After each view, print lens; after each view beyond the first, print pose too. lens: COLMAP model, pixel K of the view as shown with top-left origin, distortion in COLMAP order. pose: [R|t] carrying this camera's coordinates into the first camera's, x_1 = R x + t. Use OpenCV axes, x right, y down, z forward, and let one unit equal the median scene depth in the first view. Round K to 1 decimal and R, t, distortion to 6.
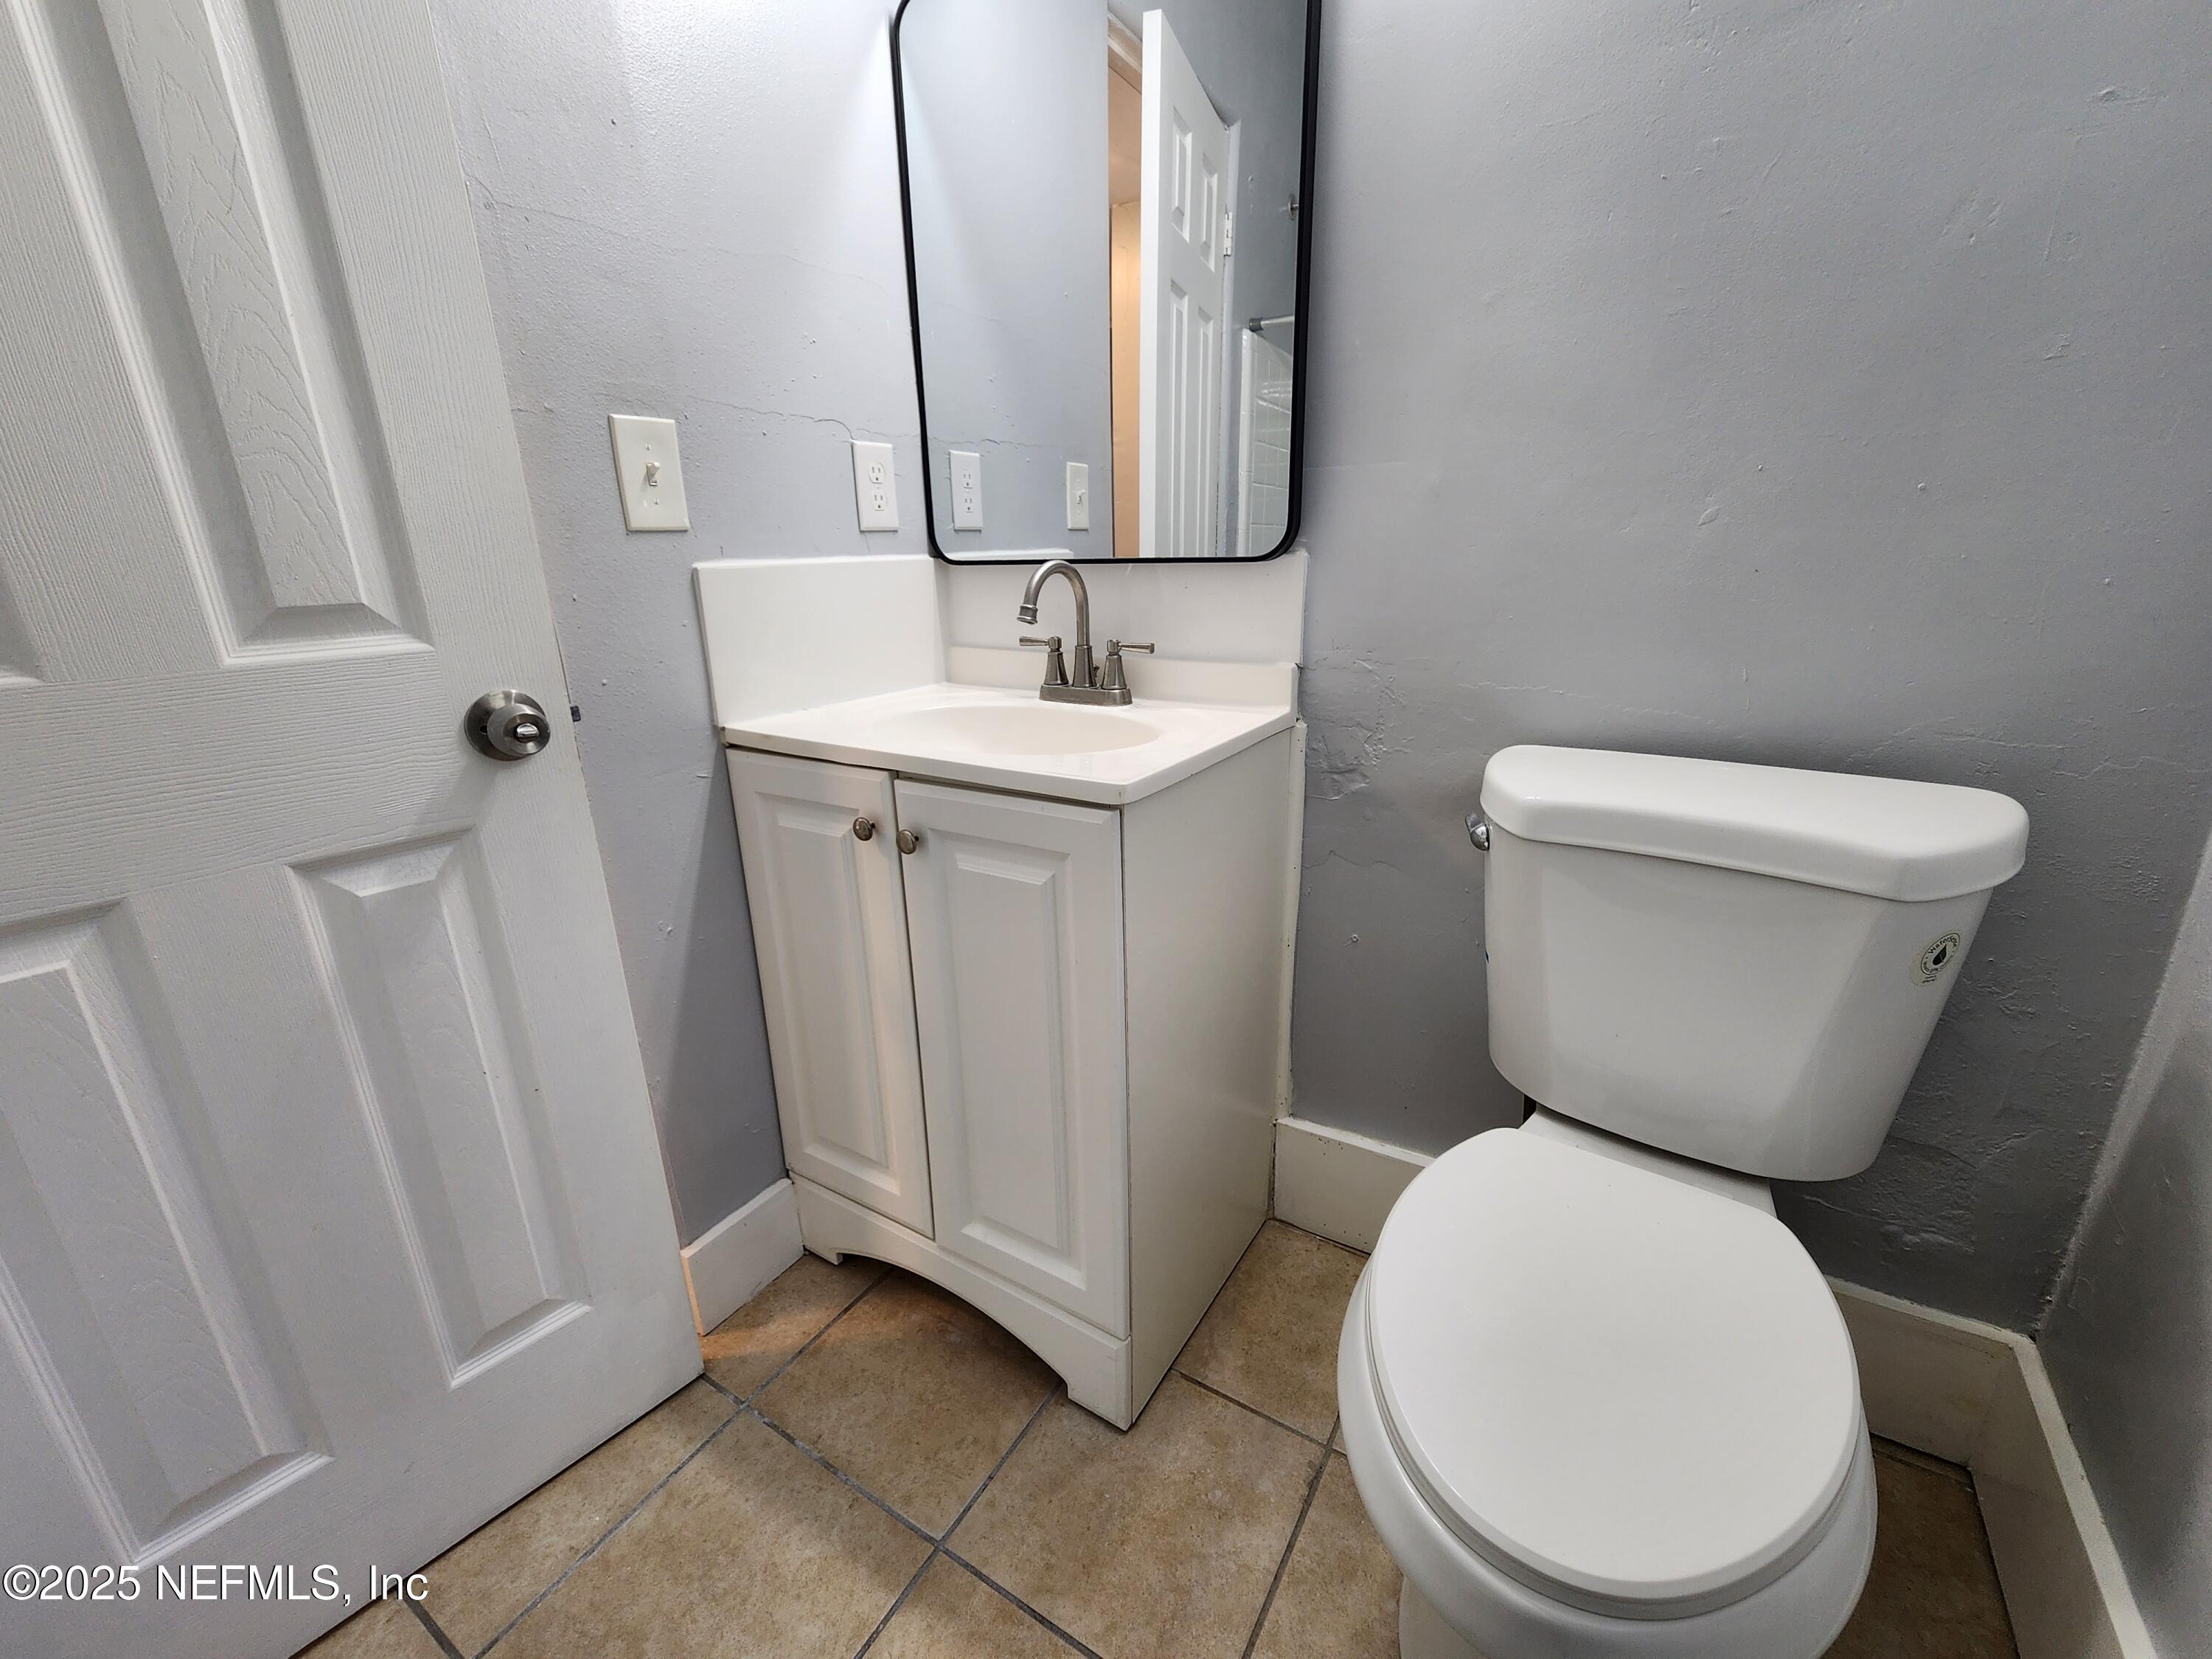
lens RADIAL K [[897.0, 0, 1104.6], [0, 897.0, 822.8], [0, 0, 1]] dist [0.001353, 0.000422]
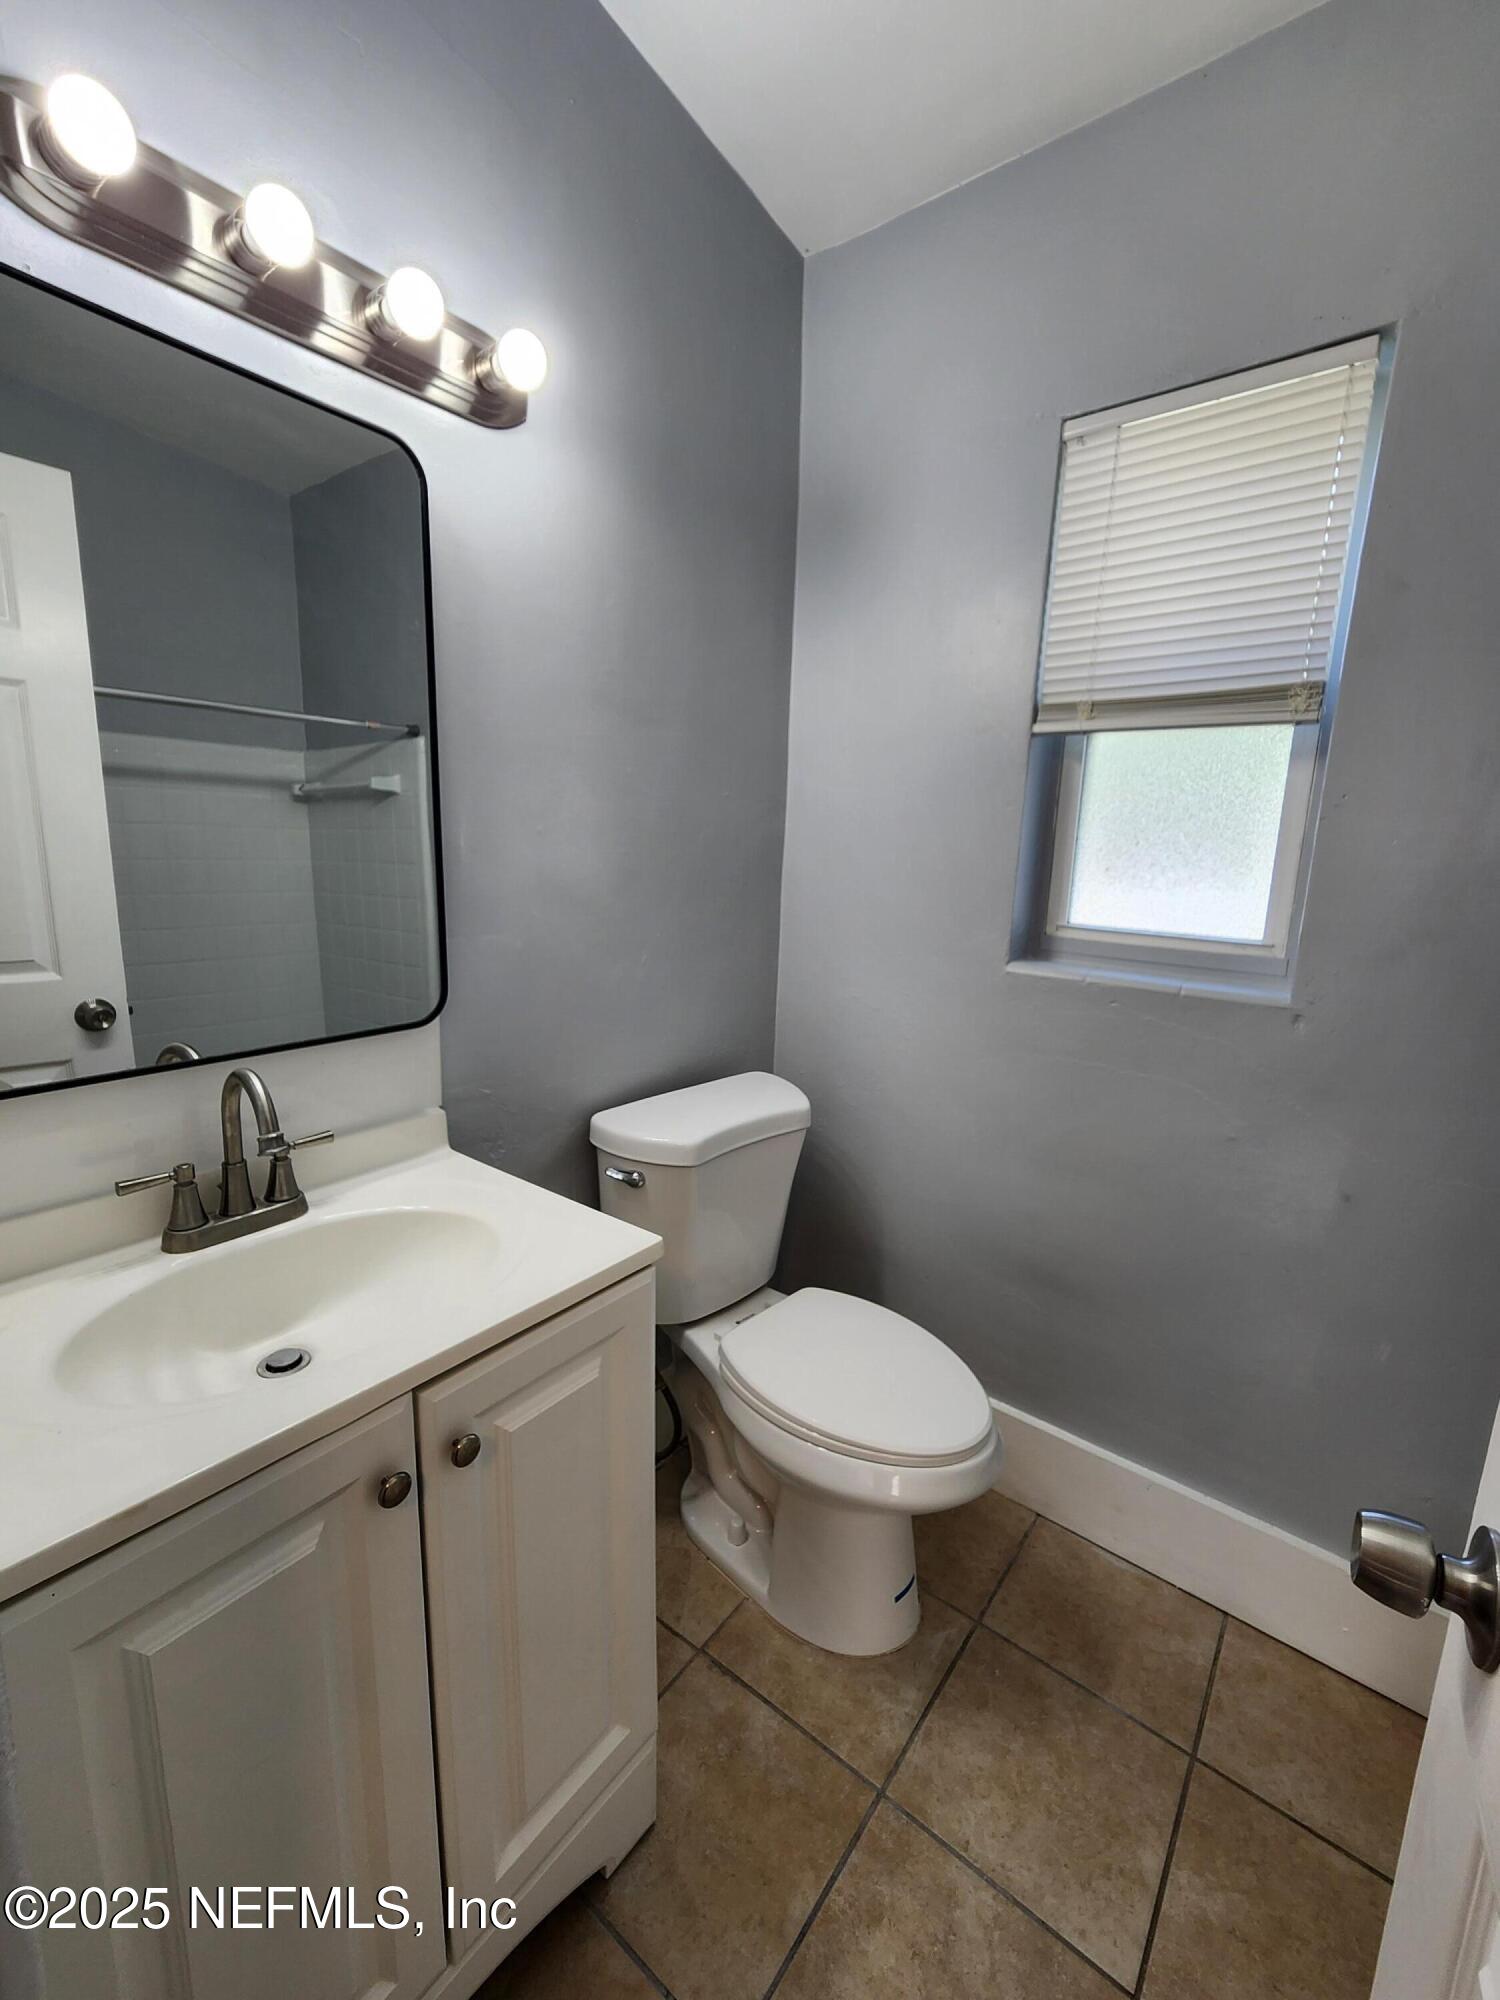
lens RADIAL K [[811.0, 0, 750.0], [0, 811.0, 1000.0], [0, 0, 1]] dist [0.001353, 0.000422]
pose [[0.117696, -0.155814, 0.980749, -0.829558], [0.272349, 0.954810, 0.119009, -0.376137], [-0.954973, 0.253099, 0.154814, 0.530064]]
